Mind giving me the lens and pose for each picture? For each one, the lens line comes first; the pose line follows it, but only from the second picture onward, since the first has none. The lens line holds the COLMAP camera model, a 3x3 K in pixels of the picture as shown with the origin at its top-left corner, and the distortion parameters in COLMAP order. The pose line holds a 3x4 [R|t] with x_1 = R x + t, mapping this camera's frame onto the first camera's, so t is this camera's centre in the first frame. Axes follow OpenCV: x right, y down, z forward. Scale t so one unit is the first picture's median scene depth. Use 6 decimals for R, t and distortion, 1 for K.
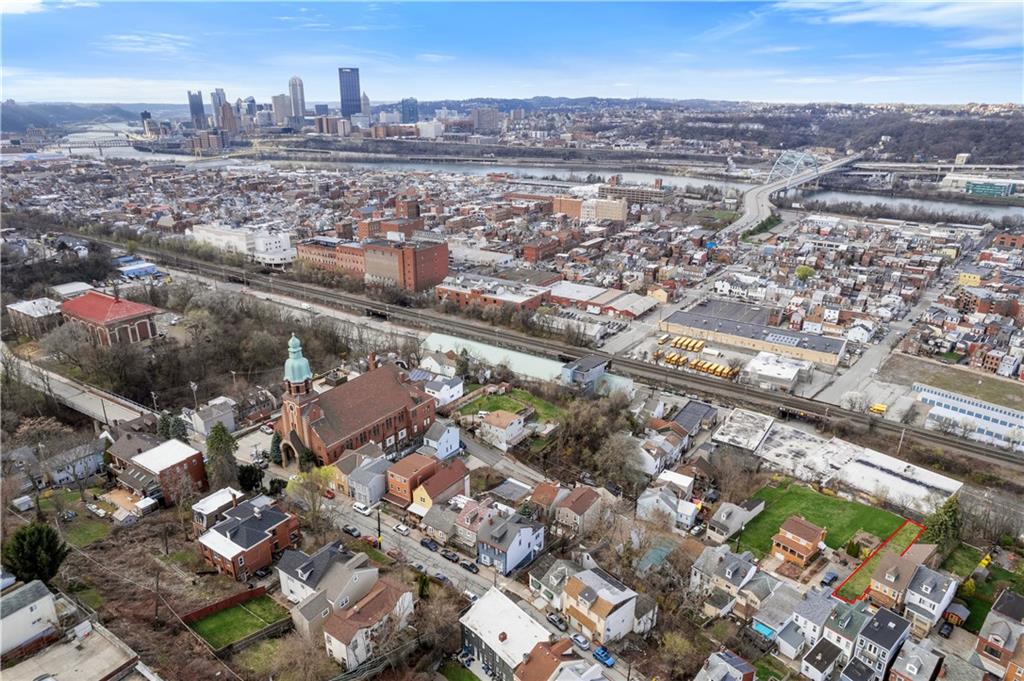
lens RADIAL K [[654.6, 0, 510.4], [0, 654.6, 342.1], [0, 0, 1]] dist [-0.078166, 0.075461]
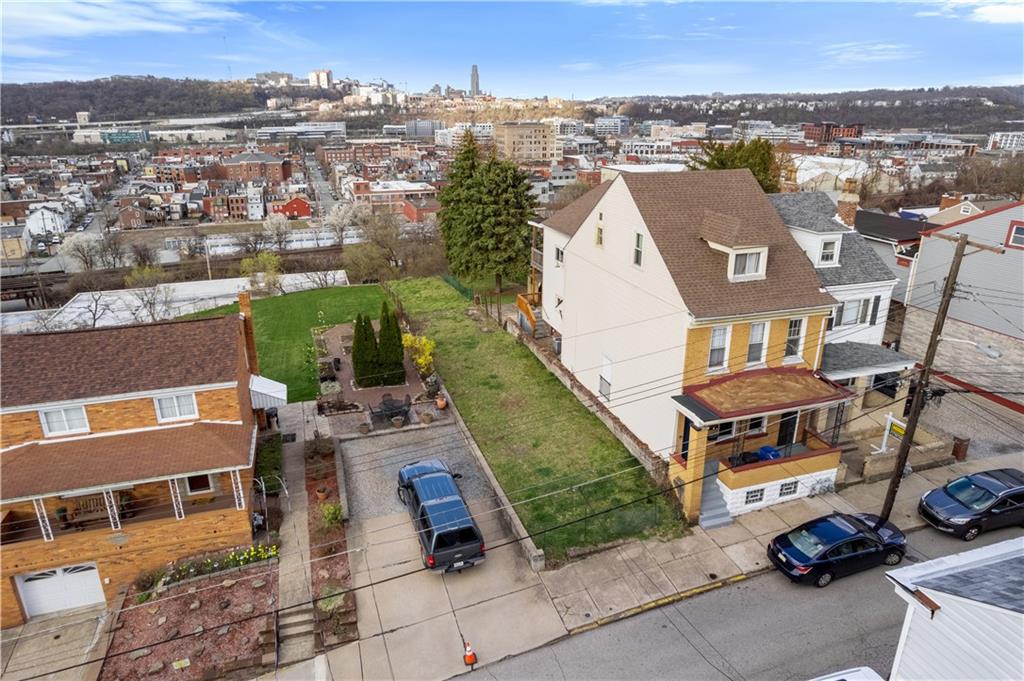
lens RADIAL K [[654.6, 0, 510.4], [0, 654.6, 342.1], [0, 0, 1]] dist [-0.078166, 0.075461]
pose [[0.392751, -0.315207, 0.863939, 0.162910], [0.321644, 0.927178, 0.192058, 0.132007], [-0.861563, 0.202450, 0.465535, 0.388123]]
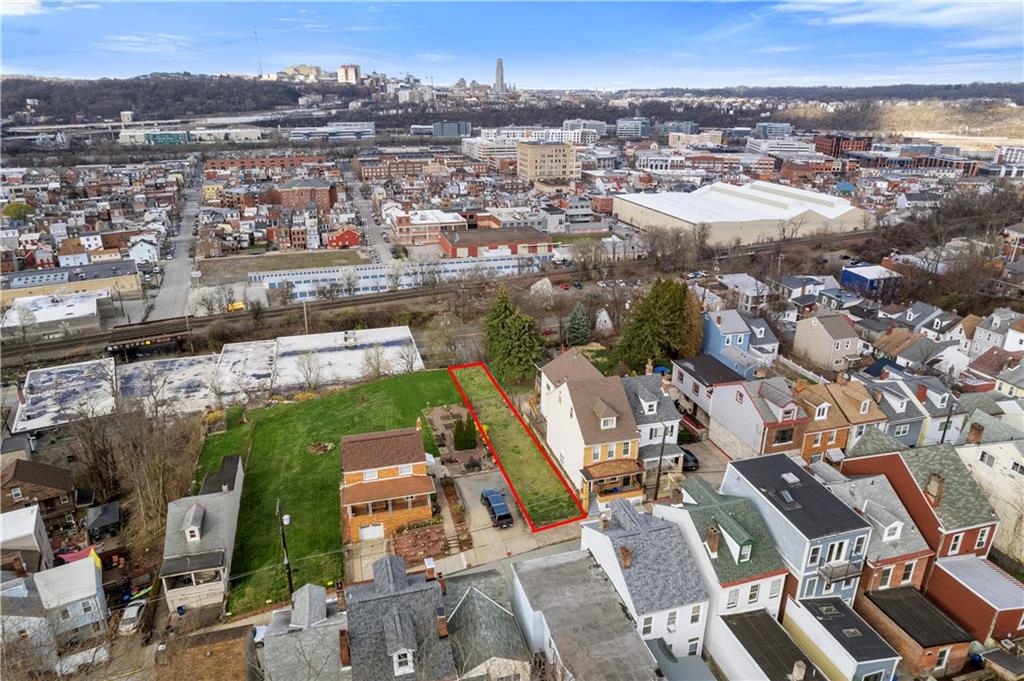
lens RADIAL K [[654.6, 0, 510.4], [0, 654.6, 342.1], [0, 0, 1]] dist [-0.078166, 0.075461]
pose [[0.424649, -0.325026, 0.845004, 0.066941], [0.314112, 0.928254, 0.199193, 0.075806], [-0.849121, 0.180839, 0.496277, 0.321196]]
